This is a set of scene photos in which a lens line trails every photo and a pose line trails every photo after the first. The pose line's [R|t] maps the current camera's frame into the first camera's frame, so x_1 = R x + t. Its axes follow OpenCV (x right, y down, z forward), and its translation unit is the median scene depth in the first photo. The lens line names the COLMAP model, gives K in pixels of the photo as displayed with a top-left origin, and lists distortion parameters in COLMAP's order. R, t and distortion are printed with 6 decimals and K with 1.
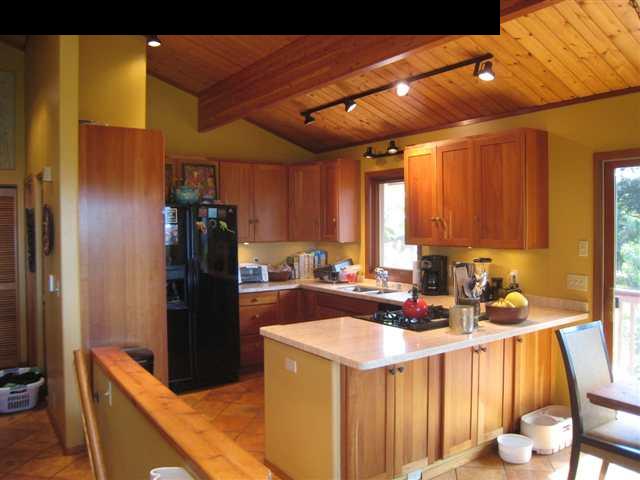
lens RADIAL K [[521.2, 0, 320.0], [0, 521.2, 240.0], [0, 0, 1]] dist [-0.084687, 0.007214]
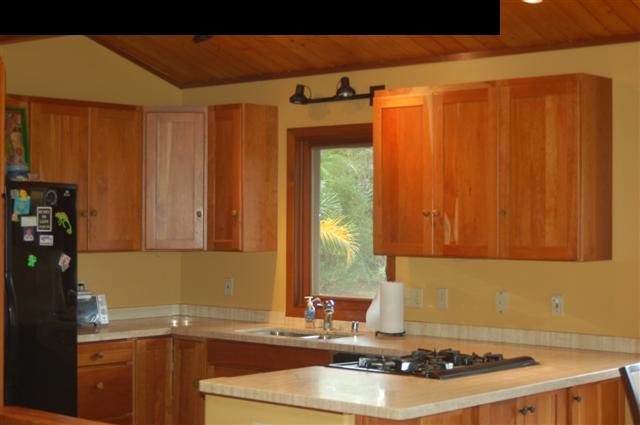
lens RADIAL K [[1105.9, 0, 320.0], [0, 1105.9, 212.5], [0, 0, 1]] dist [0.007369, -0.057136]
pose [[0.978920, 0.009976, 0.204001, -0.144191], [-0.002368, 0.999294, -0.037500, 0.007670], [-0.204231, 0.036227, 0.978252, -0.209444]]
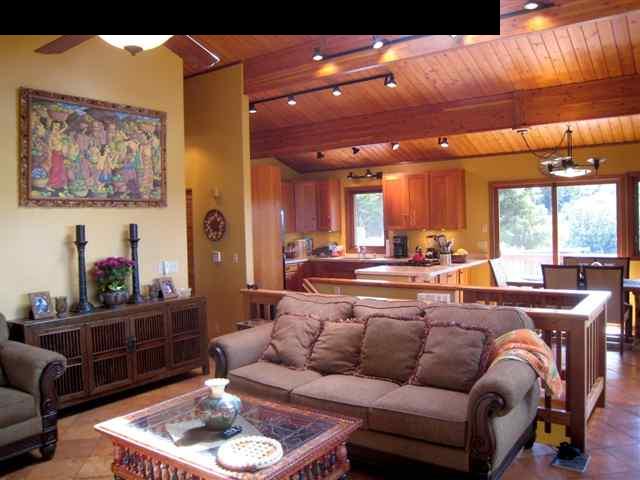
lens RADIAL K [[521.2, 0, 320.0], [0, 521.2, 240.0], [0, 0, 1]] dist [-0.084687, 0.007214]
pose [[0.946056, -0.021288, 0.323303, -0.575812], [0.024499, 0.999683, -0.005864, 0.044820], [-0.323076, 0.013469, 0.946277, -0.554534]]
